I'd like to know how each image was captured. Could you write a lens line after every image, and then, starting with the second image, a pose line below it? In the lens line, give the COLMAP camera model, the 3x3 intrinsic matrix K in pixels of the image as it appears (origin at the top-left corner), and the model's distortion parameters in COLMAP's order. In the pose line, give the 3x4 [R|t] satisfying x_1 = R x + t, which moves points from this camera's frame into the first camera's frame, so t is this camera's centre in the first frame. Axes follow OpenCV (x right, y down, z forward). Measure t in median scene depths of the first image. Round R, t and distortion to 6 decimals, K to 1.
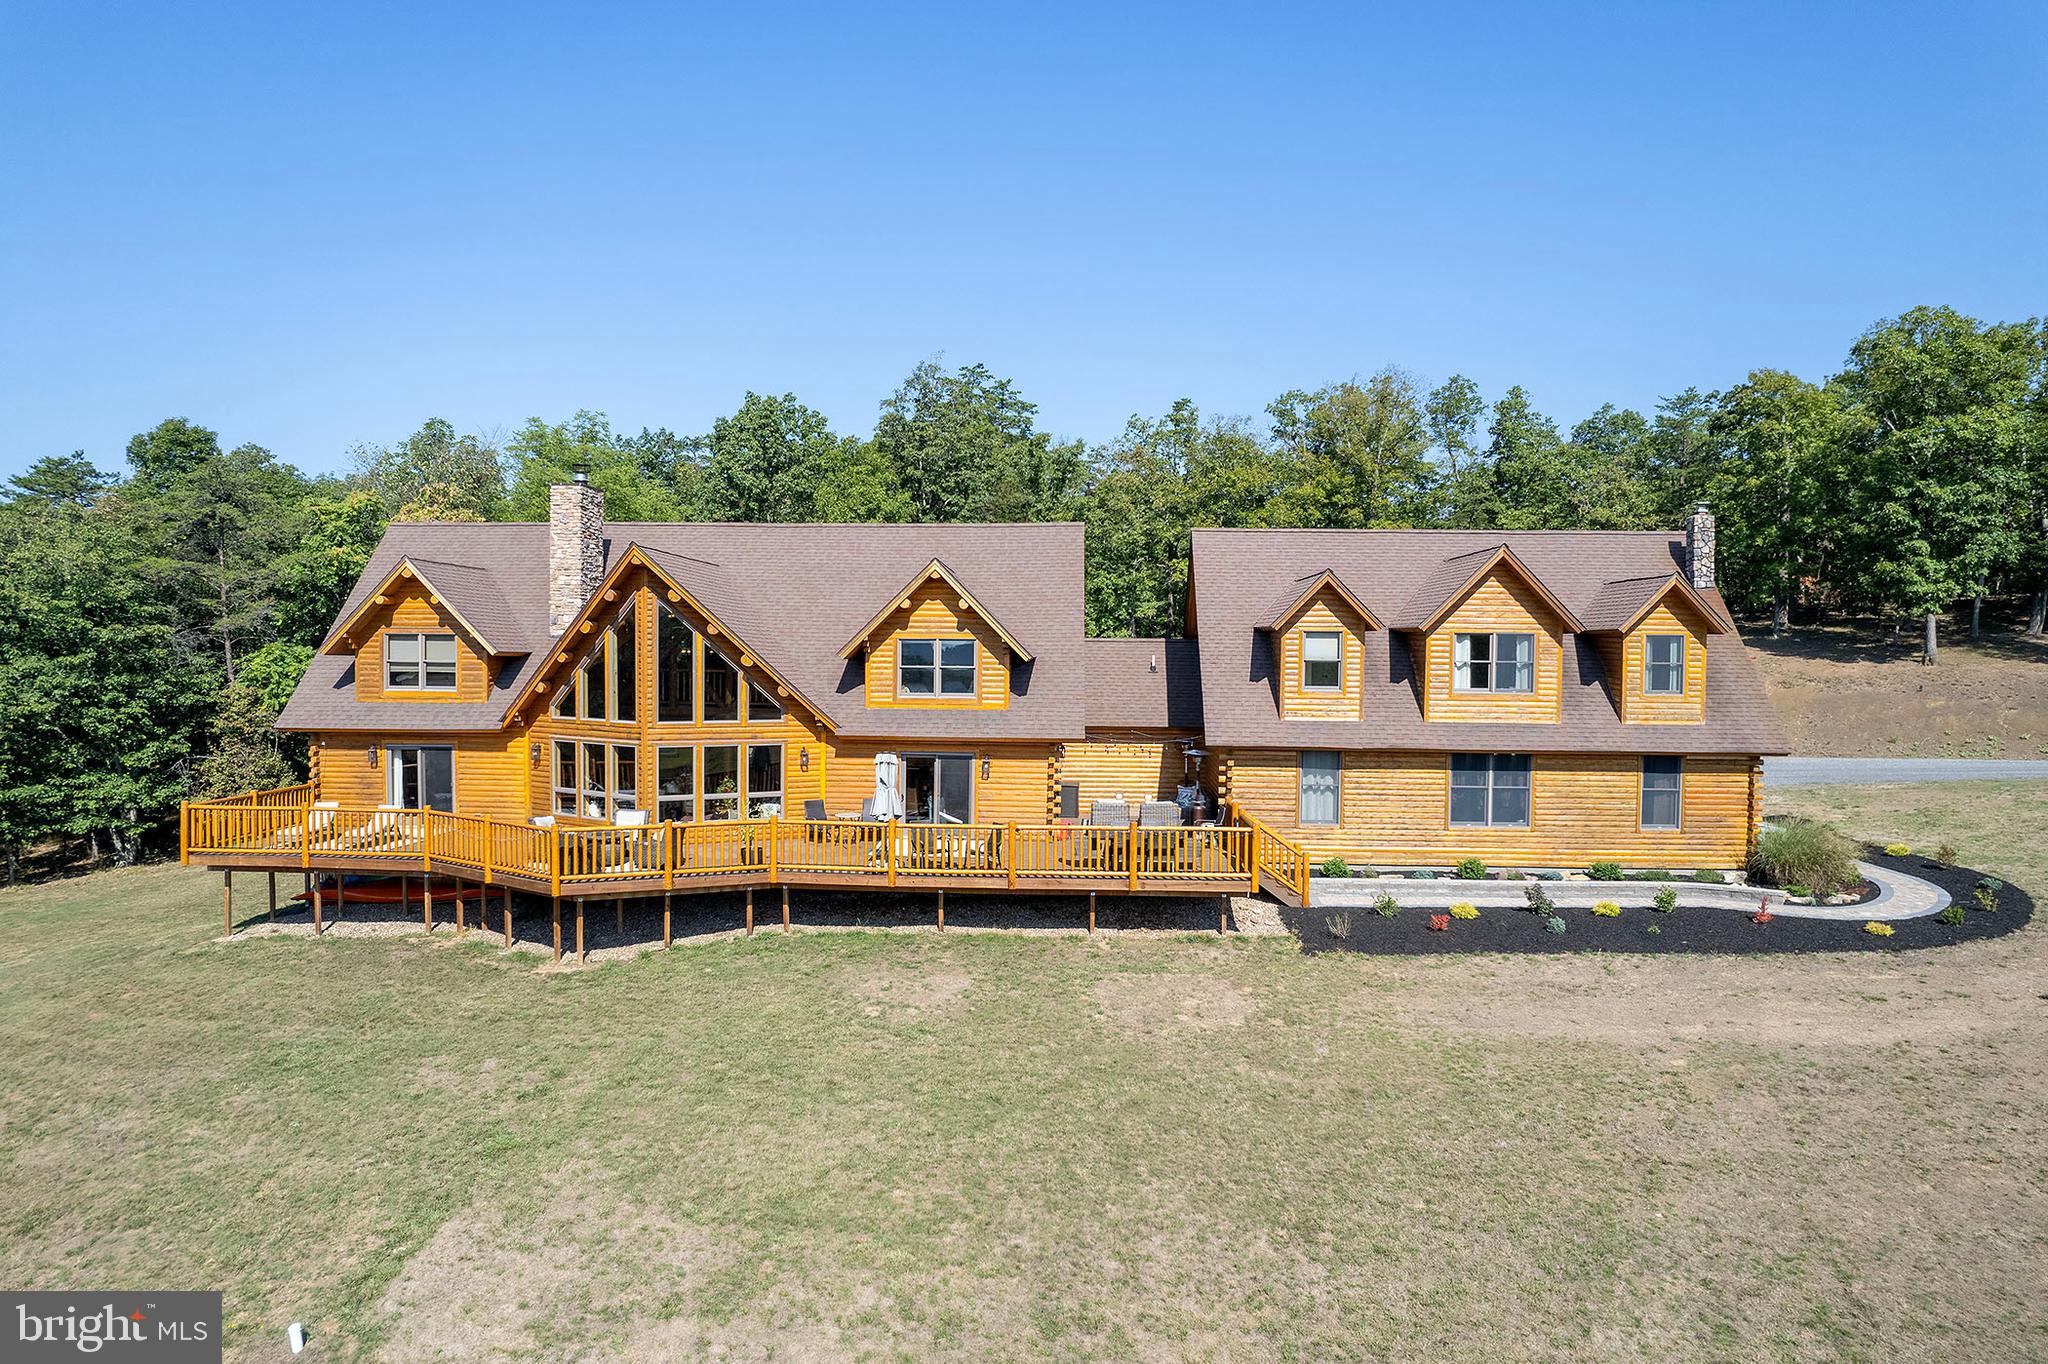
lens RADIAL K [[1301.2, 0, 1015.7], [0, 1301.2, 682.6], [0, 0, 1]] dist [-0.076138, 0.068874]
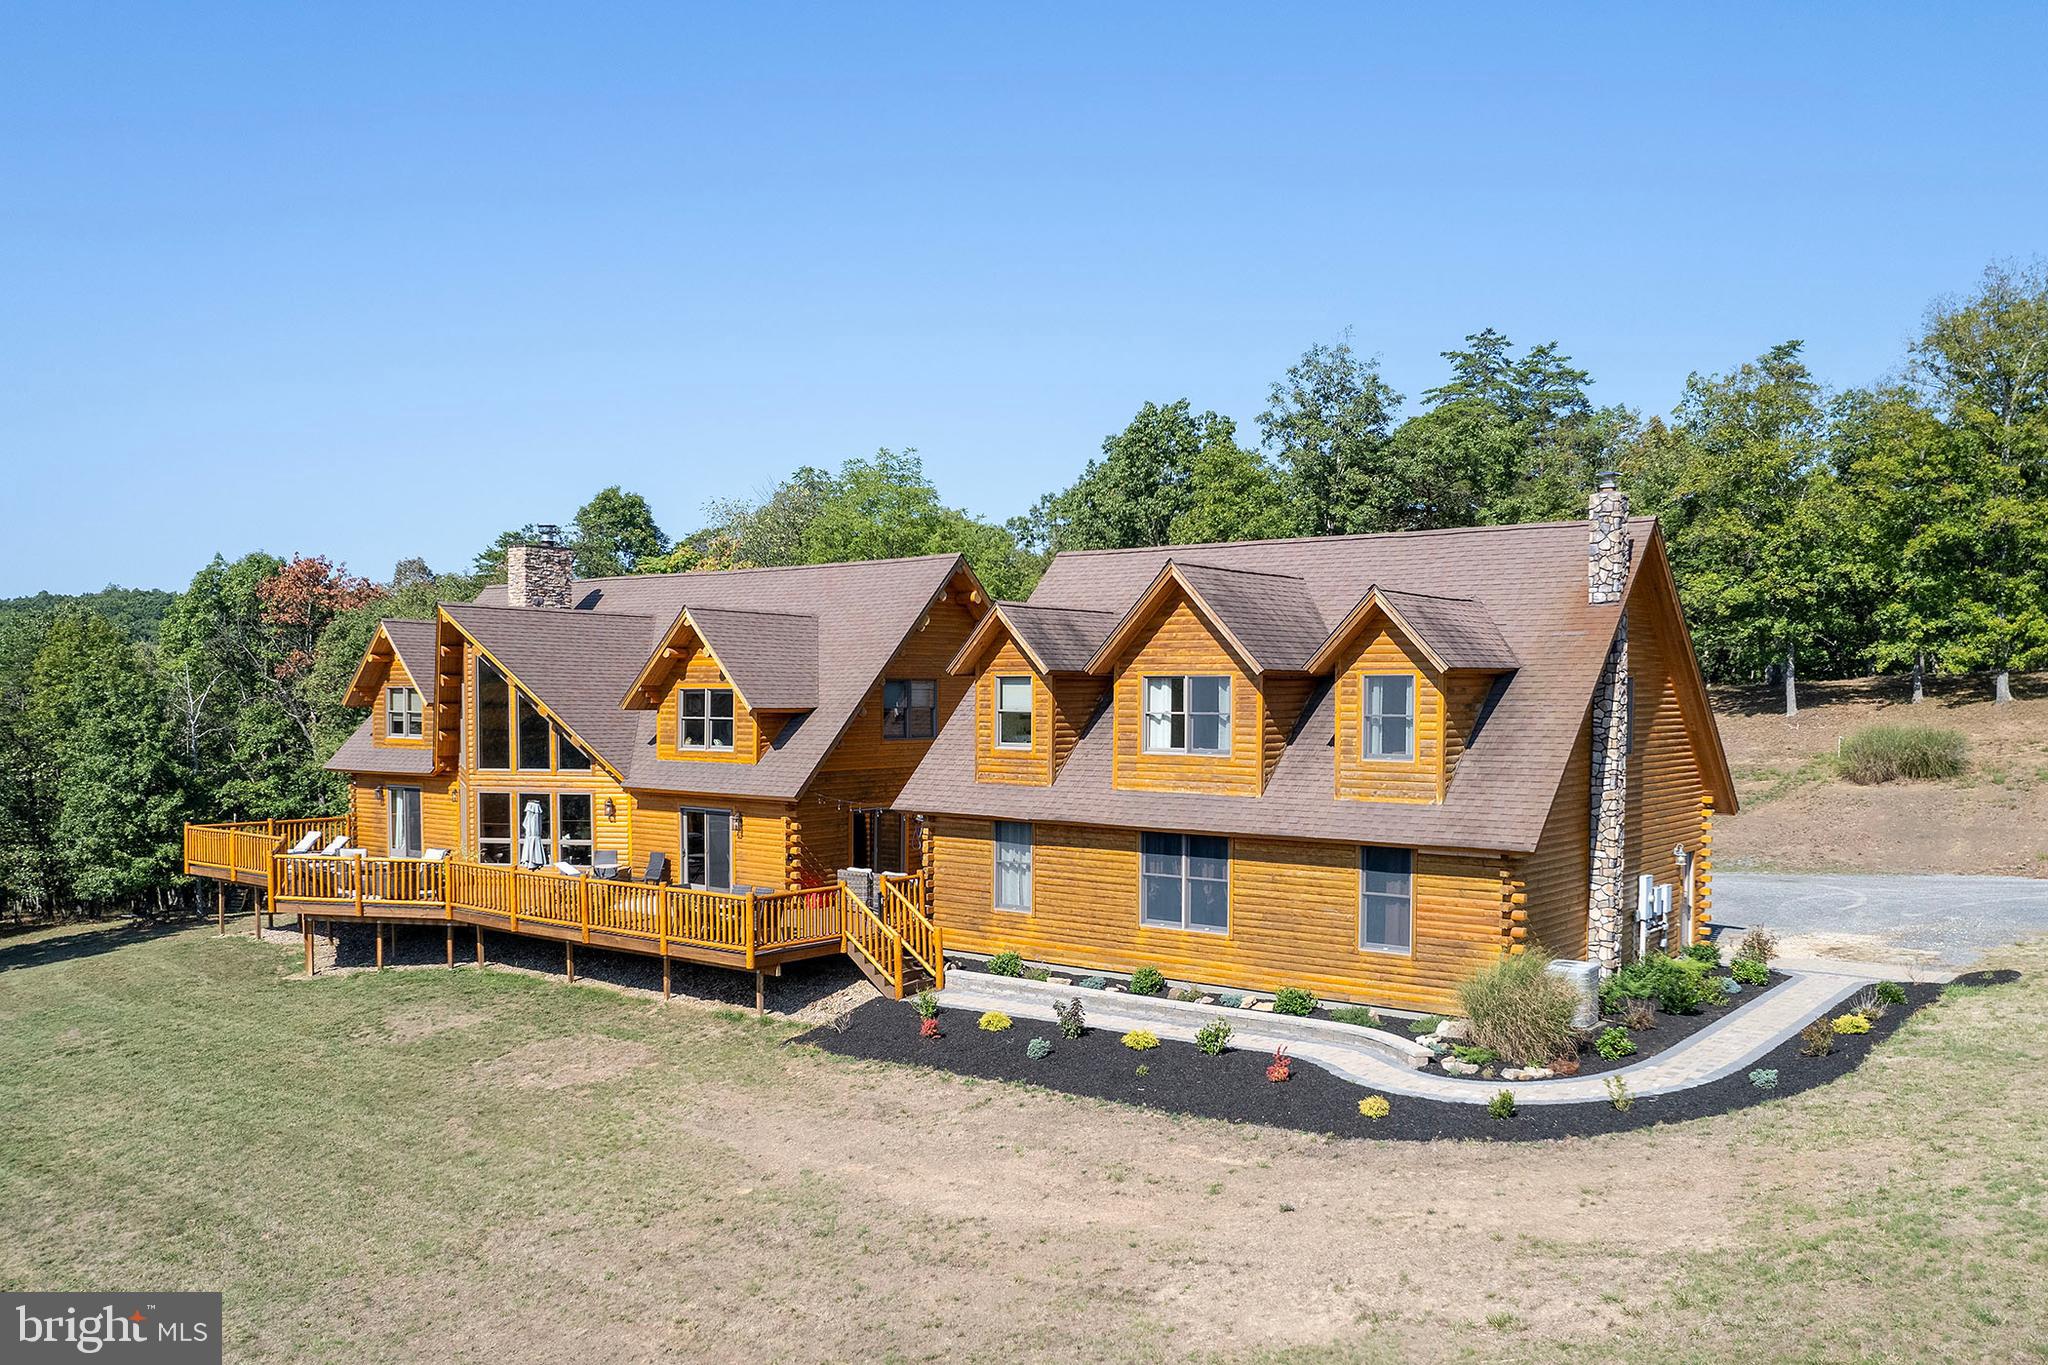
lens RADIAL K [[1647.0, 0, 1051.9], [0, 1647.0, 687.4], [0, 0, 1]] dist [-0.056568, 0.000056]
pose [[0.825494, -0.006893, -0.564369, 0.858625], [-0.010589, 0.999560, -0.027696, -0.004298], [0.564312, 0.028839, 0.825058, 0.142535]]
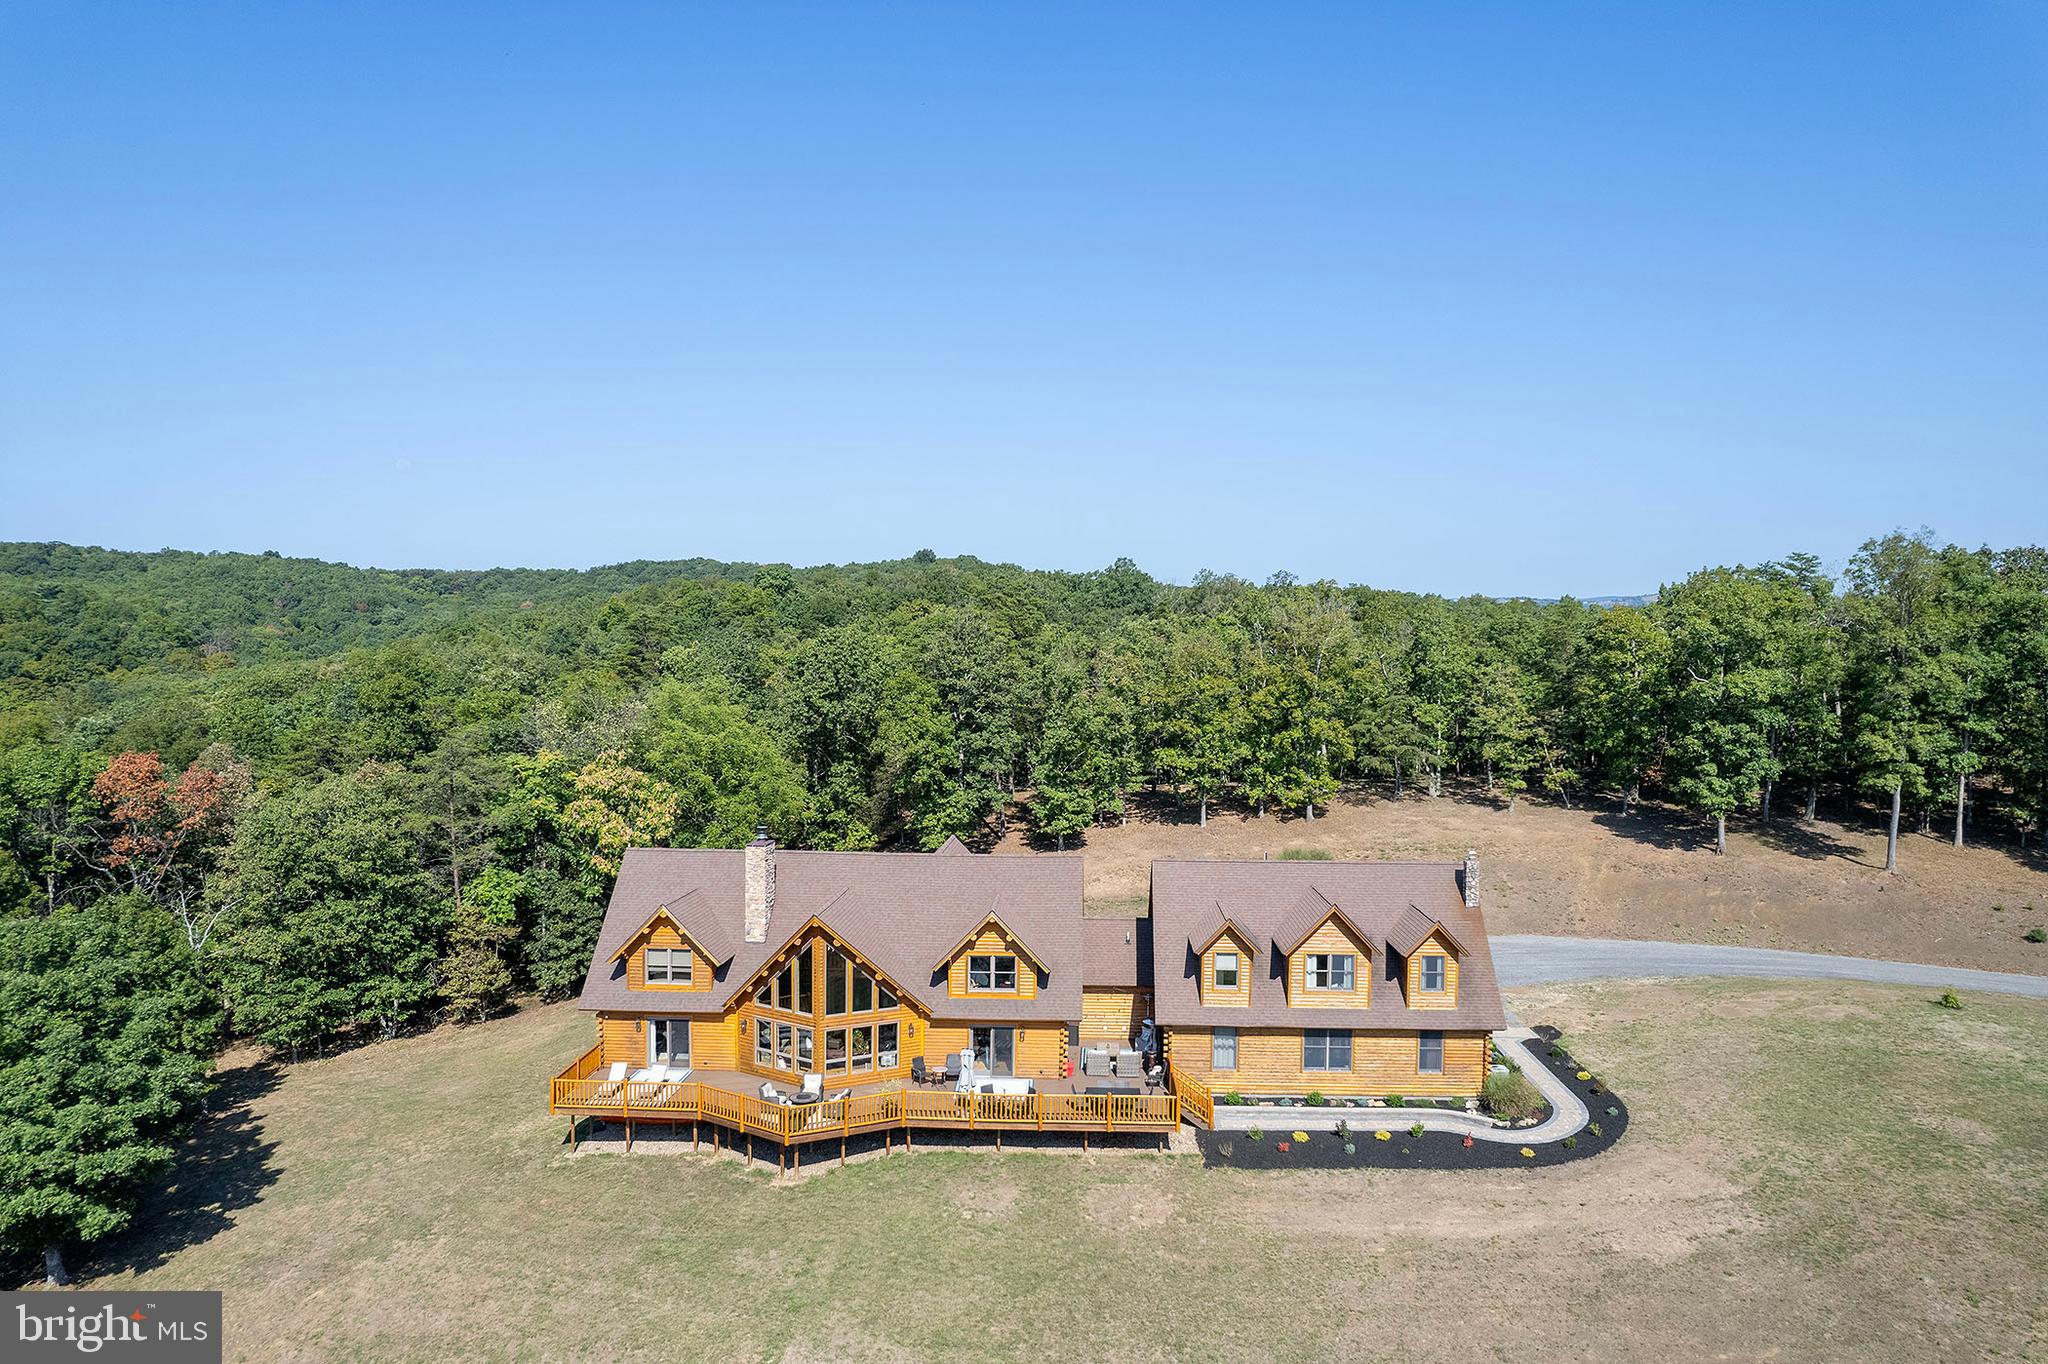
lens RADIAL K [[1291.5, 0, 1056.5], [0, 1291.5, 672.4], [0, 0, 1]] dist [-0.046785, 0.002666]
pose [[0.999617, 0.002055, 0.027594, -0.026107], [-0.001604, 0.999865, -0.016361, -0.373061], [-0.027623, 0.016310, 0.999485, -0.645422]]
